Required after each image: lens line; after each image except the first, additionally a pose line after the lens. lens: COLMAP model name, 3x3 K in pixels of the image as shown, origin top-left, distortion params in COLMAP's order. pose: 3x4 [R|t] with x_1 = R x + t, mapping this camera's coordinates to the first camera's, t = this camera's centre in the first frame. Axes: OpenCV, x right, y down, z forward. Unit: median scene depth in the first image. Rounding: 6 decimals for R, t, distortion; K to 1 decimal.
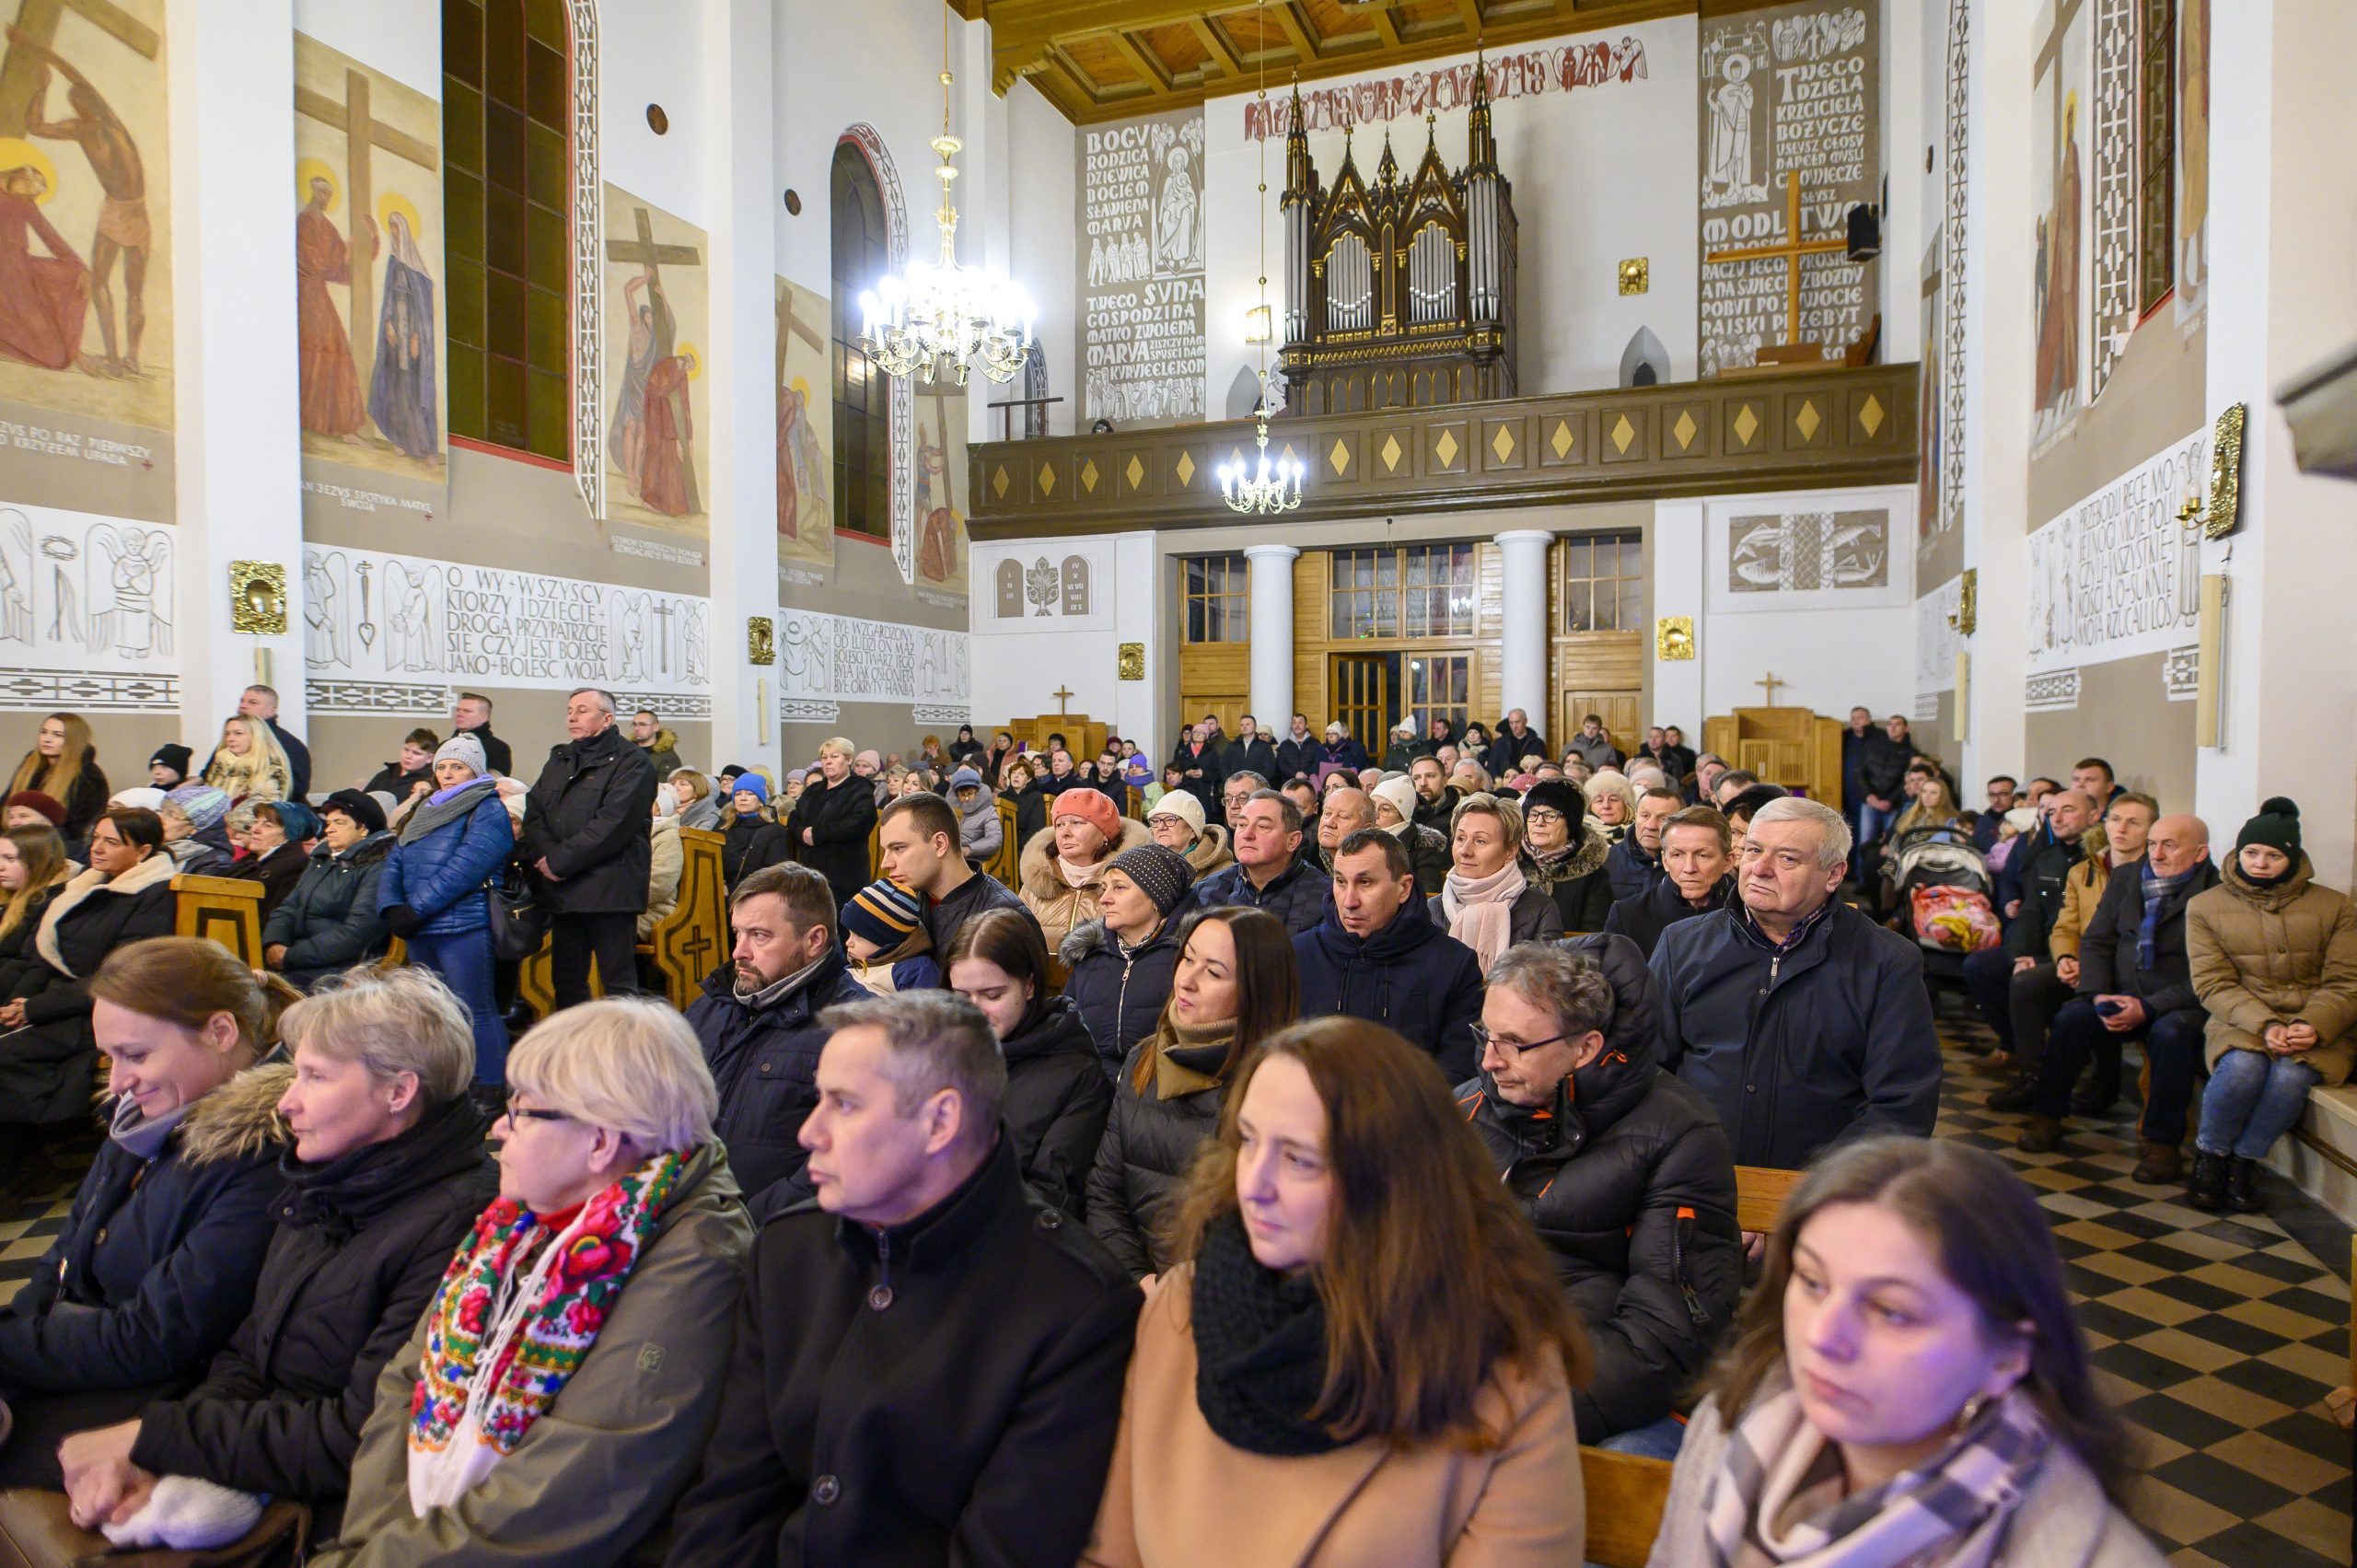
lens RADIAL K [[1364.2, 0, 1201.3], [0, 1364.2, 797.4], [0, 0, 1]] dist [-0.023339, 0.000505]
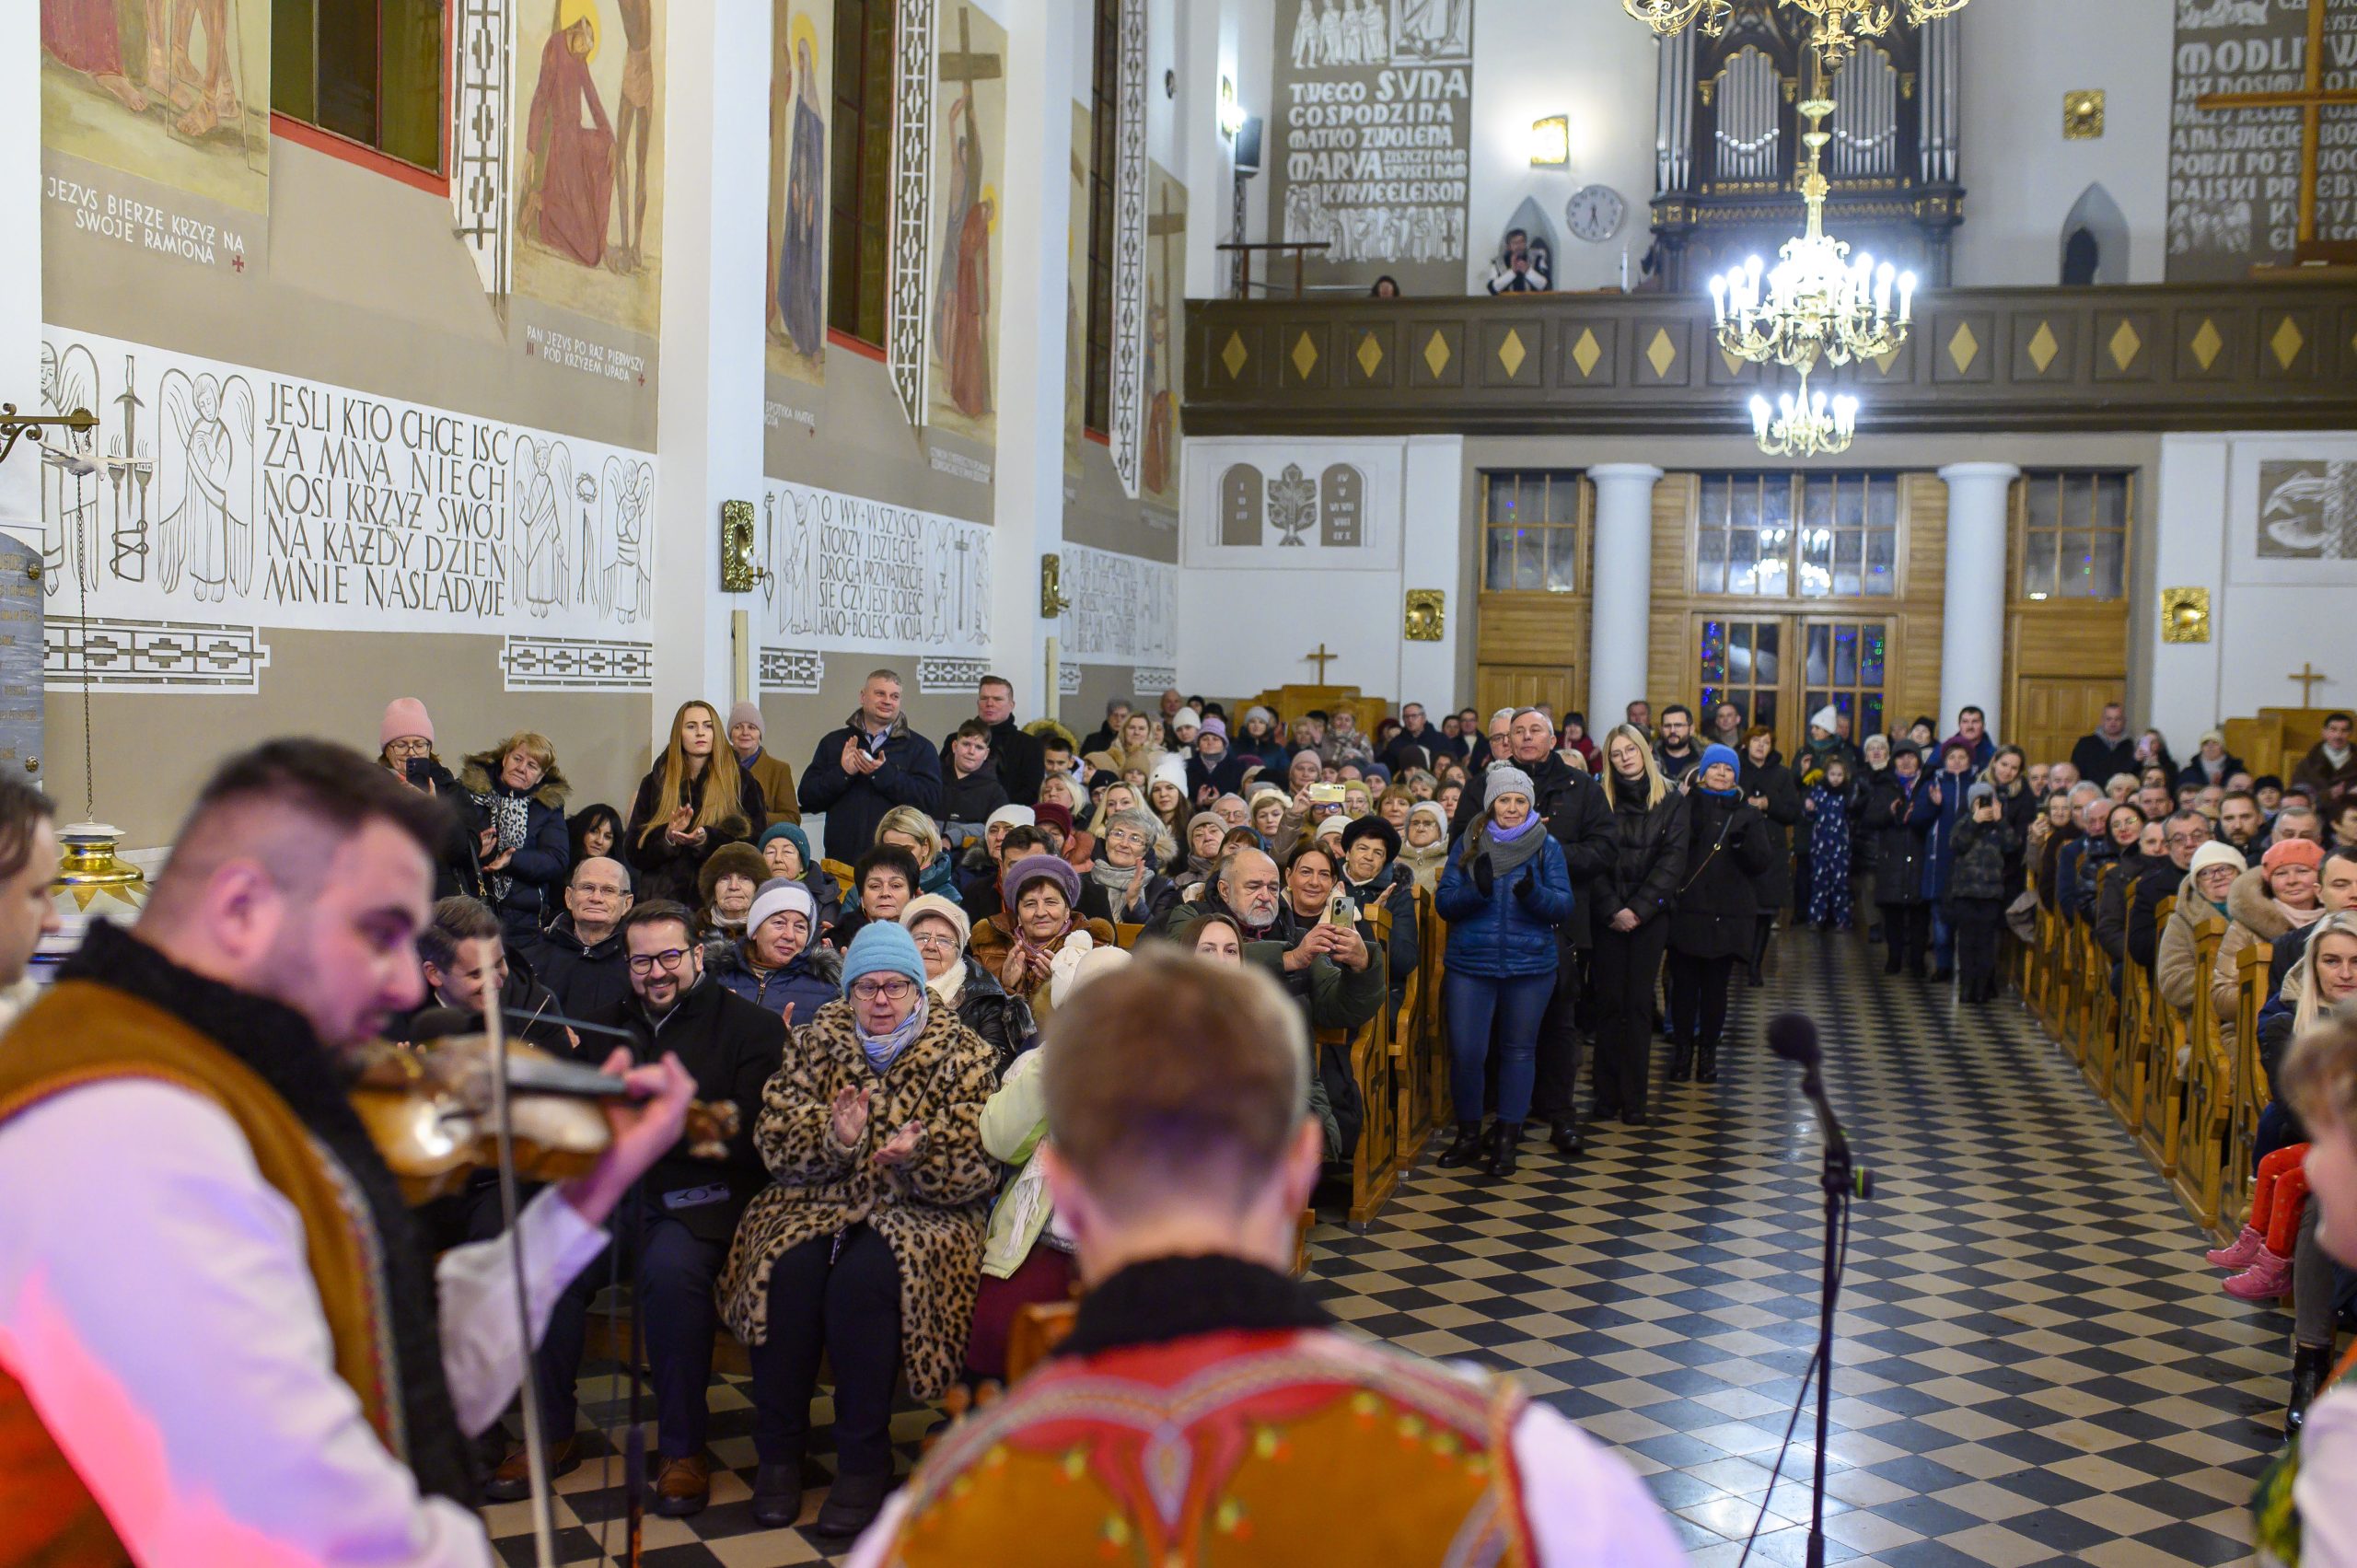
lens RADIAL K [[2265.2, 0, 1194.8], [0, 2265.2, 785.1], [0, 0, 1]] dist [-0.059517, 0.096257]
pose [[0.994600, 0.022640, 0.101283, -0.285652], [-0.022868, 0.999738, 0.001098, -0.008030], [-0.101232, -0.003408, 0.994857, -0.176090]]
